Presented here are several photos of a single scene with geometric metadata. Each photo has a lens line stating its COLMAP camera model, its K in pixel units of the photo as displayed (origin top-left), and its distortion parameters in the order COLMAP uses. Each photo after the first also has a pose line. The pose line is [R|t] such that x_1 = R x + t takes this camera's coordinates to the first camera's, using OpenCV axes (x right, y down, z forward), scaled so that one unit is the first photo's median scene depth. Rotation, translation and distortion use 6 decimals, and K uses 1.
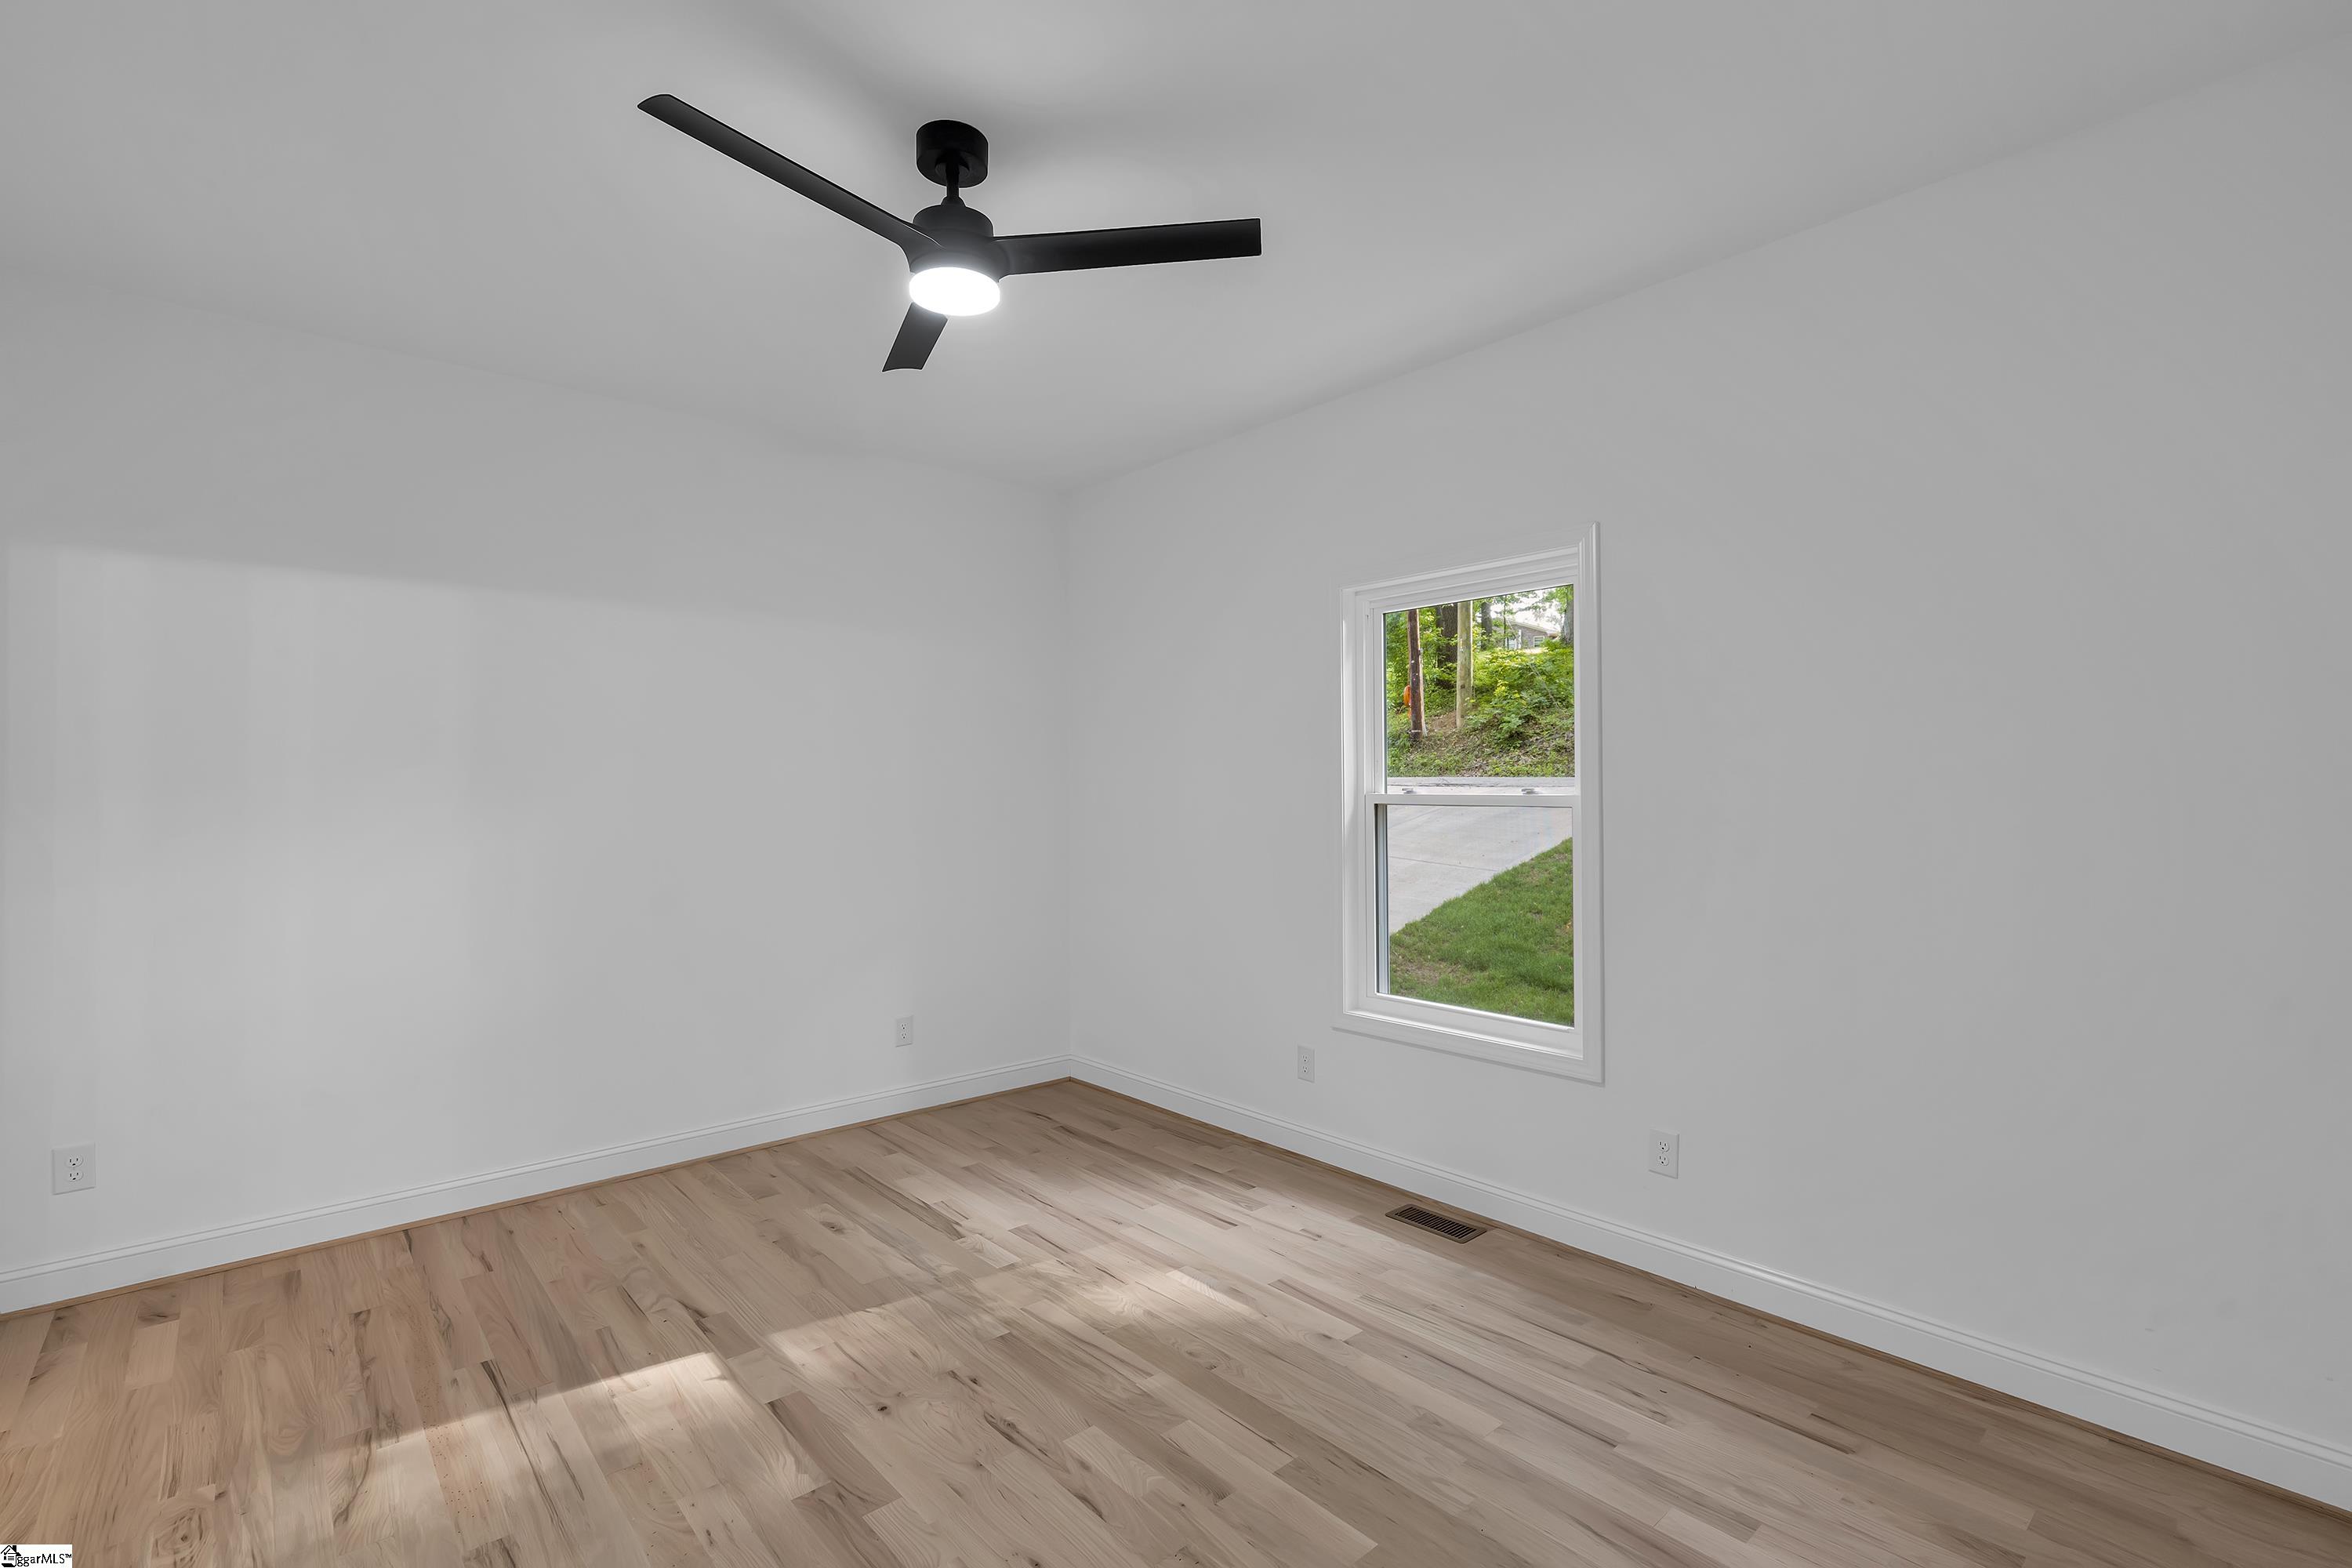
lens RADIAL K [[1063.4, 0, 1179.4], [0, 1063.4, 788.1], [0, 0, 1]] dist [-0.005912, 0.002547]
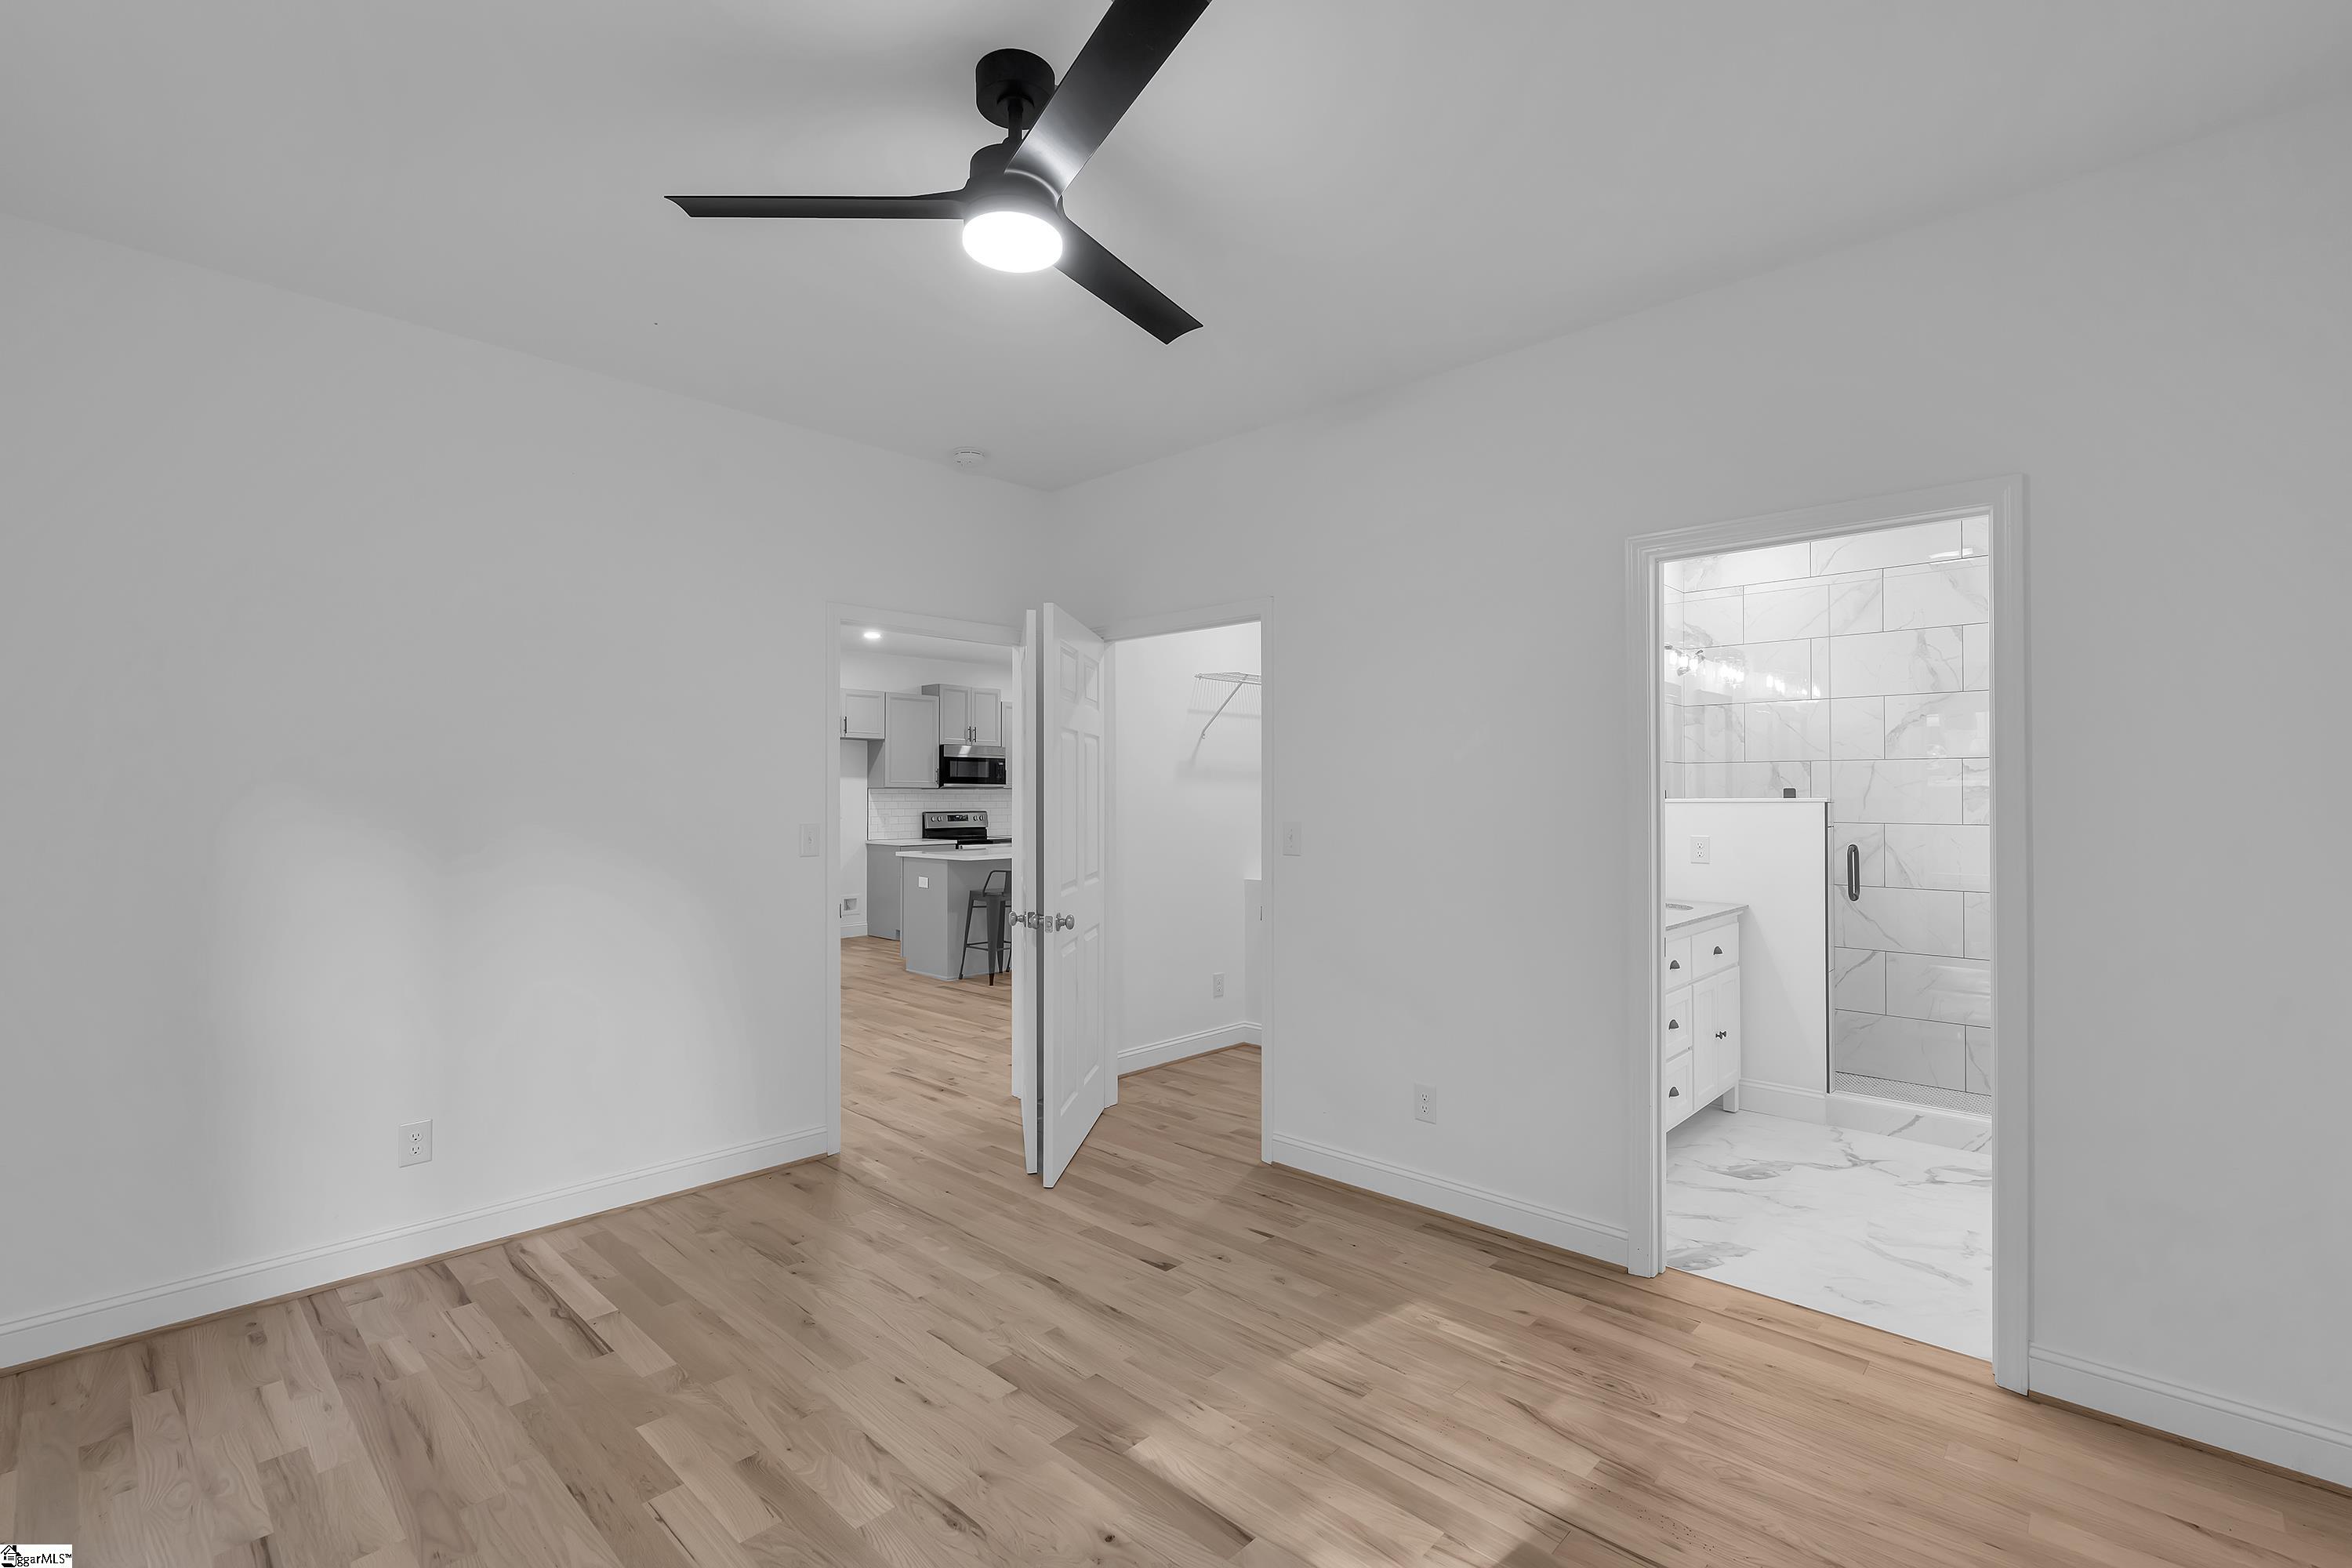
lens RADIAL K [[1063.4, 0, 1168.2], [0, 1063.4, 785.3], [0, 0, 1]] dist [-0.005912, 0.002547]
pose [[-0.996644, 0.003380, -0.081788, -0.276062], [0.004785, 0.999844, -0.016981, 0.008519], [0.081718, -0.017316, -0.996505, 1.964996]]
